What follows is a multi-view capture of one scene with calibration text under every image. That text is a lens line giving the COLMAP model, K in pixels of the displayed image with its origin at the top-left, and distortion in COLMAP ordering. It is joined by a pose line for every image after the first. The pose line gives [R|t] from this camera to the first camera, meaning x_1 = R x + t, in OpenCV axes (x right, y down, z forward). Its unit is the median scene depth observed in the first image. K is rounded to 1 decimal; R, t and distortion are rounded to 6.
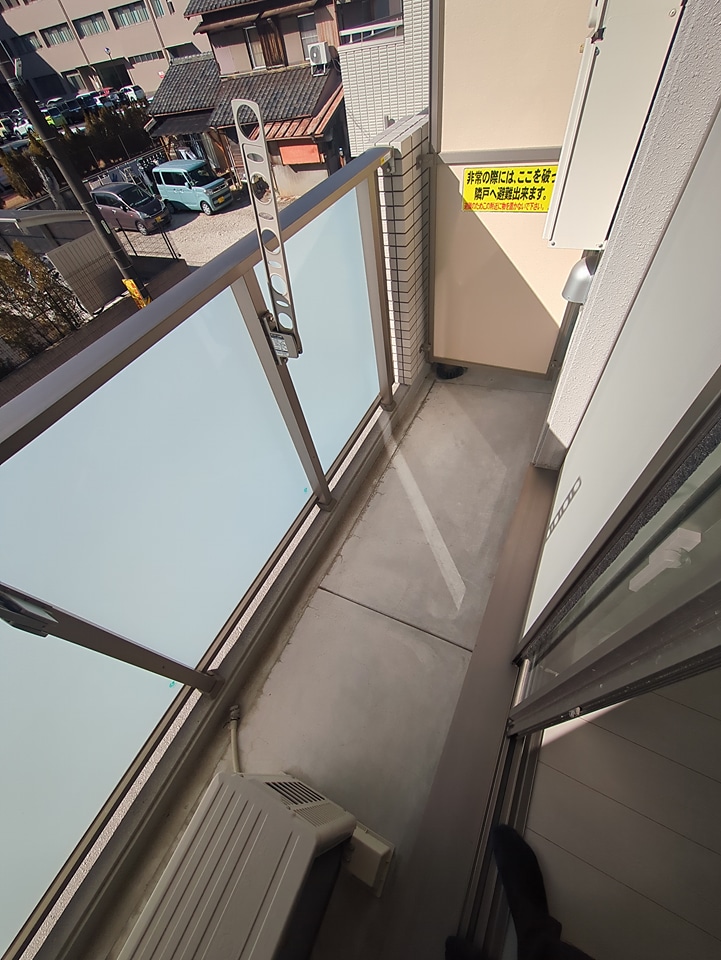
lens RADIAL K [[377.8, 0, 359.5], [0, 377.8, 482.8], [0, 0, 1]] dist [-0.000652, 0.000449]
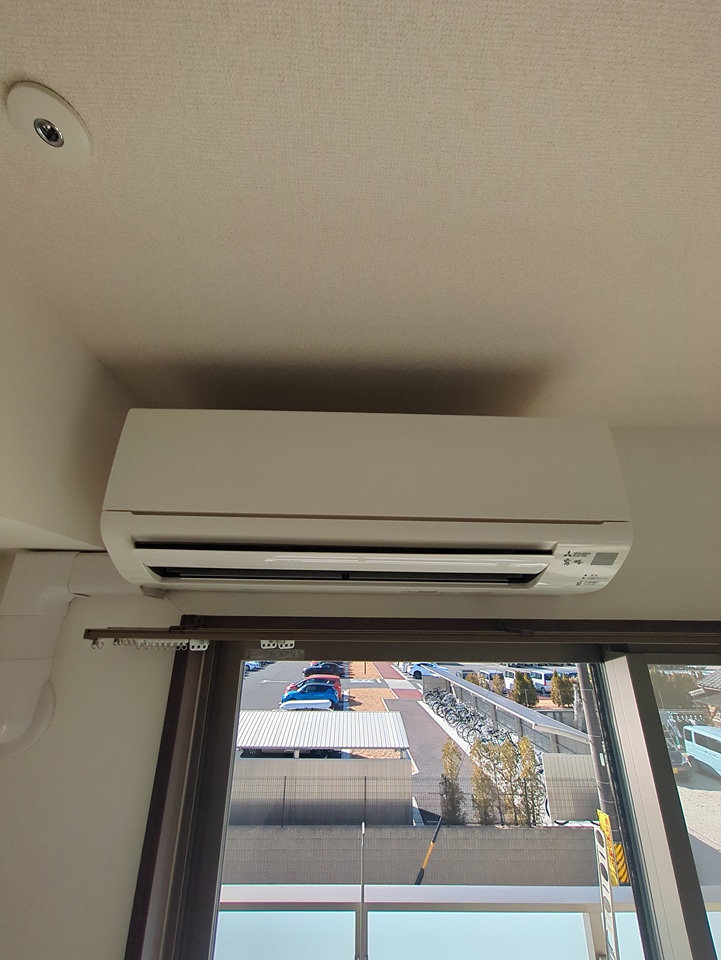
lens RADIAL K [[377.8, 0, 354.4], [0, 377.8, 489.2], [0, 0, 1]] dist [-0.000652, 0.000449]
pose [[0.448599, -0.174344, -0.876564, 0.077703], [-0.746502, 0.466194, -0.474761, 0.004570], [0.491420, 0.867333, 0.078986, -0.088619]]
